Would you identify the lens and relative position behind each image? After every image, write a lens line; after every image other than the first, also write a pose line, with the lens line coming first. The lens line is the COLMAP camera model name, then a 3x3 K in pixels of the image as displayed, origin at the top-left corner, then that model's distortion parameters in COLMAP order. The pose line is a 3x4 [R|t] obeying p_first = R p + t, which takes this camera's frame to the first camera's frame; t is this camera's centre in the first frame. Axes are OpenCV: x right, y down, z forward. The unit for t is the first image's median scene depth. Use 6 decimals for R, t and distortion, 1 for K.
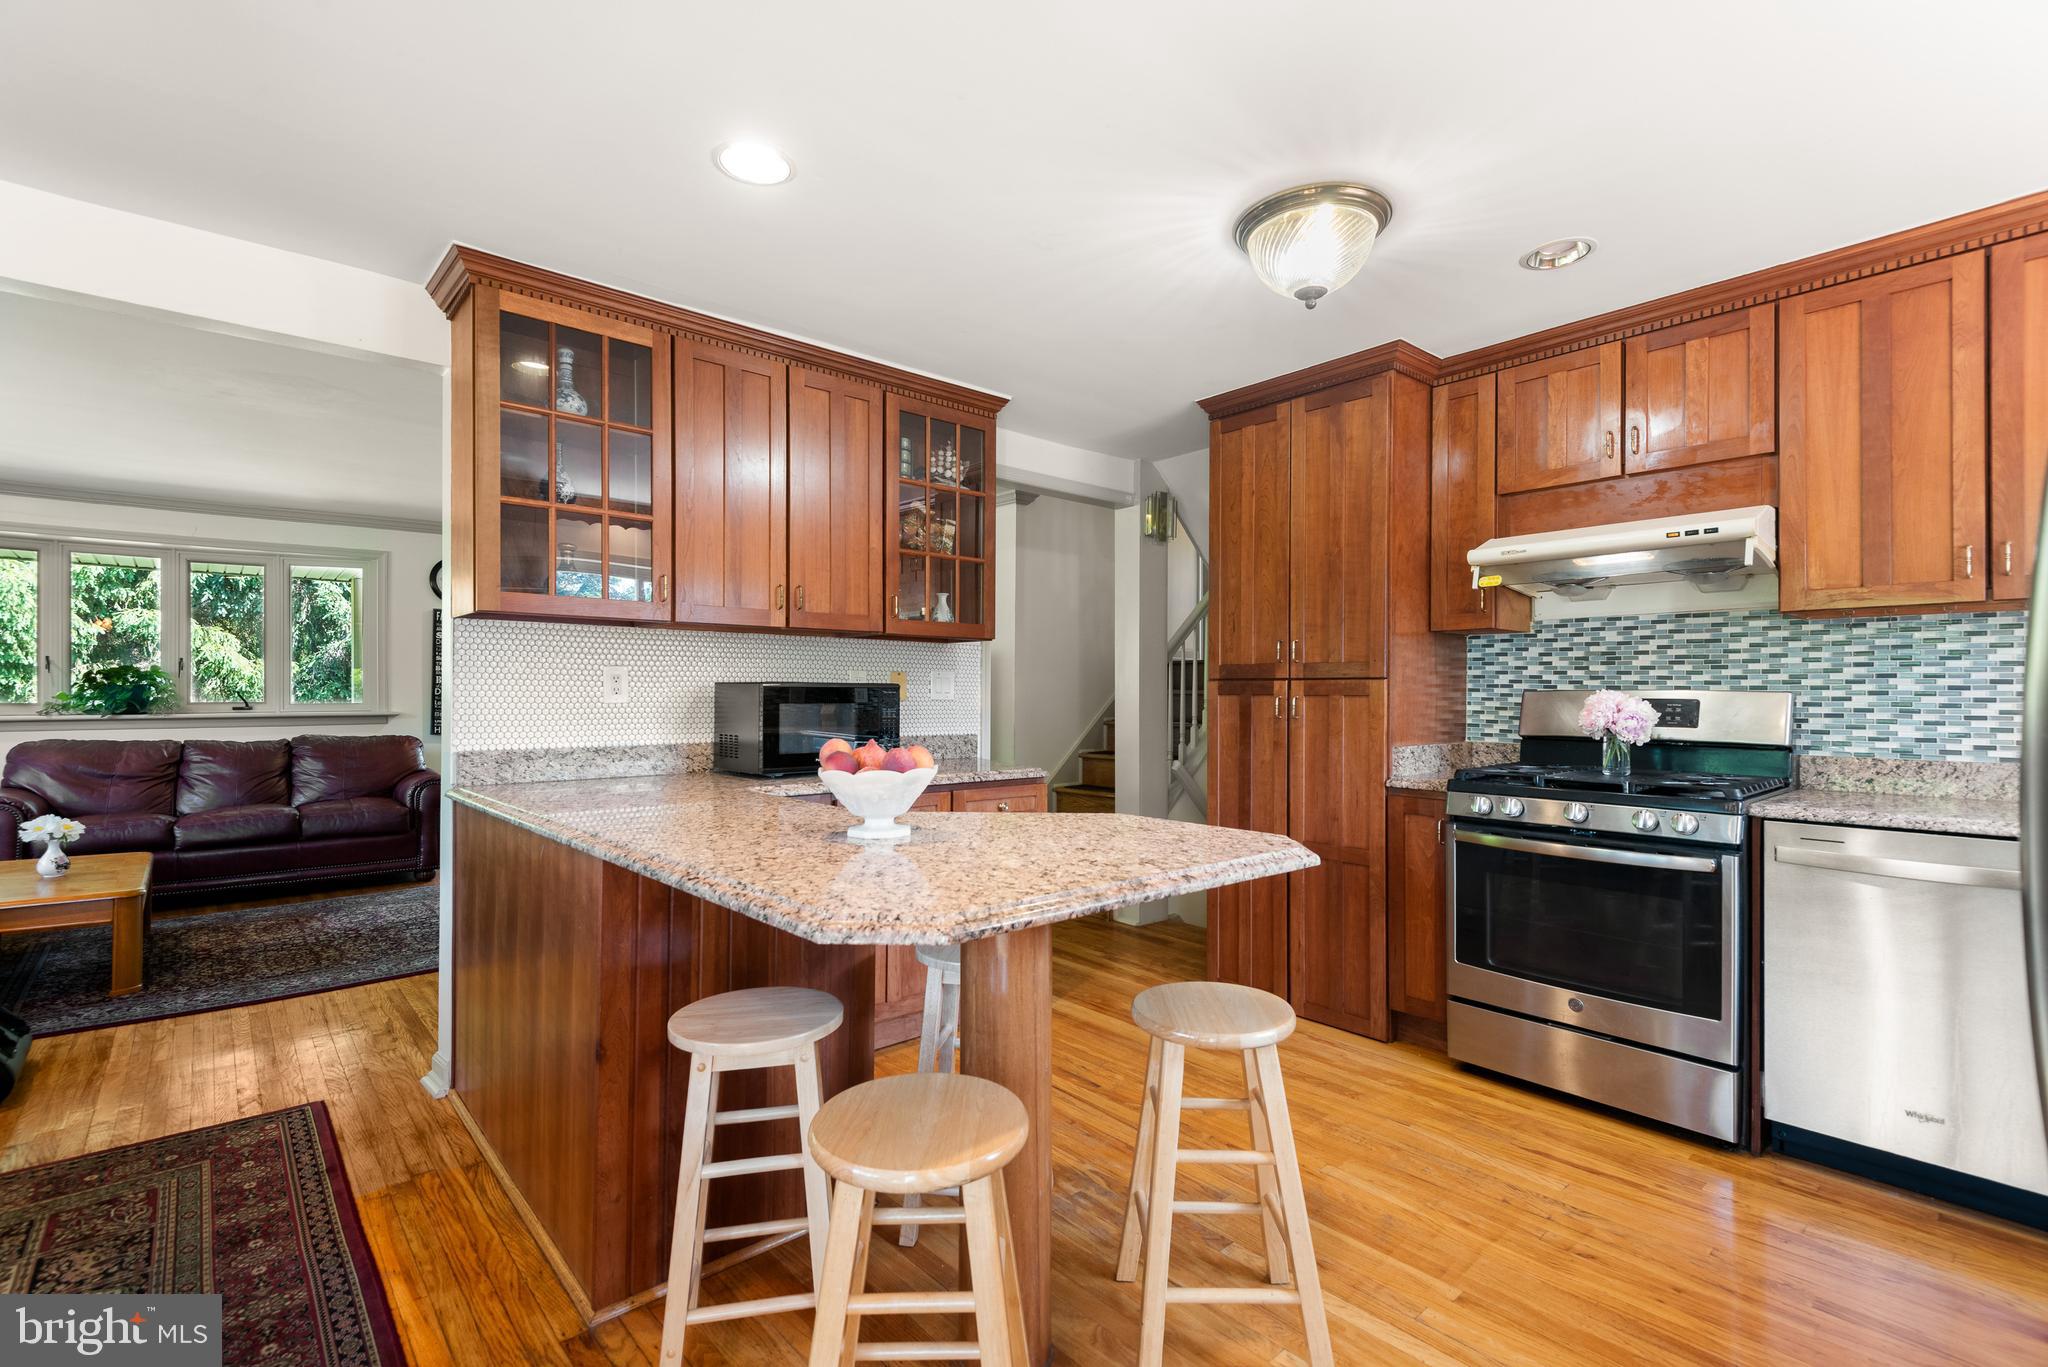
lens RADIAL K [[937.9, 0, 1005.6], [0, 937.9, 692.8], [0, 0, 1]] dist [0.037019, -0.015263]
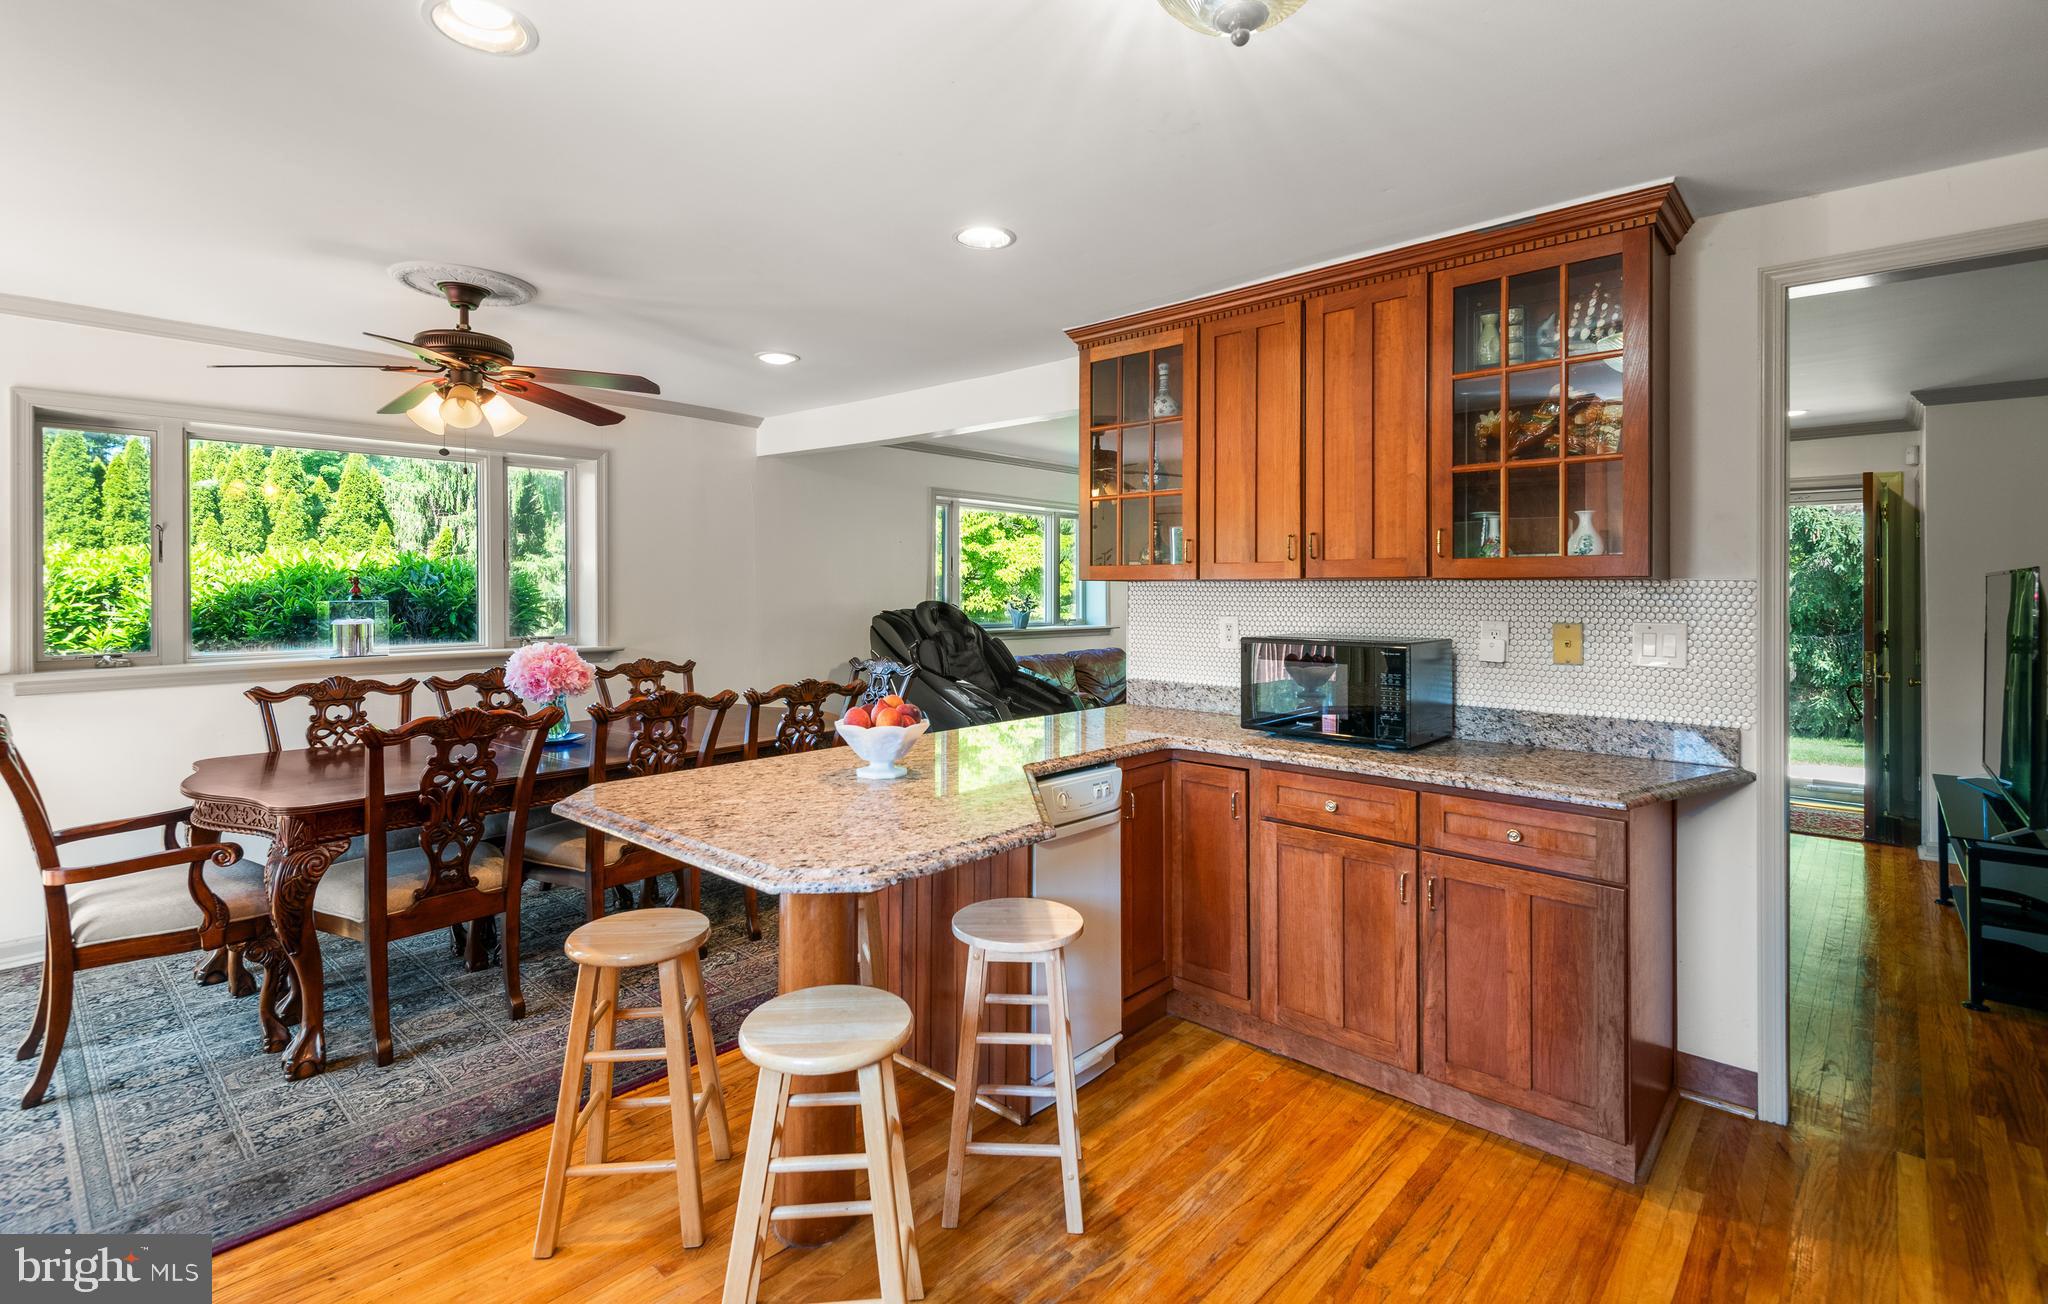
lens RADIAL K [[953.3, 0, 1027.7], [0, 953.3, 584.4], [0, 0, 1]] dist [0.020510, -0.000647]
pose [[0.132431, -0.007429, -0.991164, 0.621884], [-0.007673, 0.999934, -0.008520, -0.048745], [0.991162, 0.008733, 0.132366, 0.552414]]
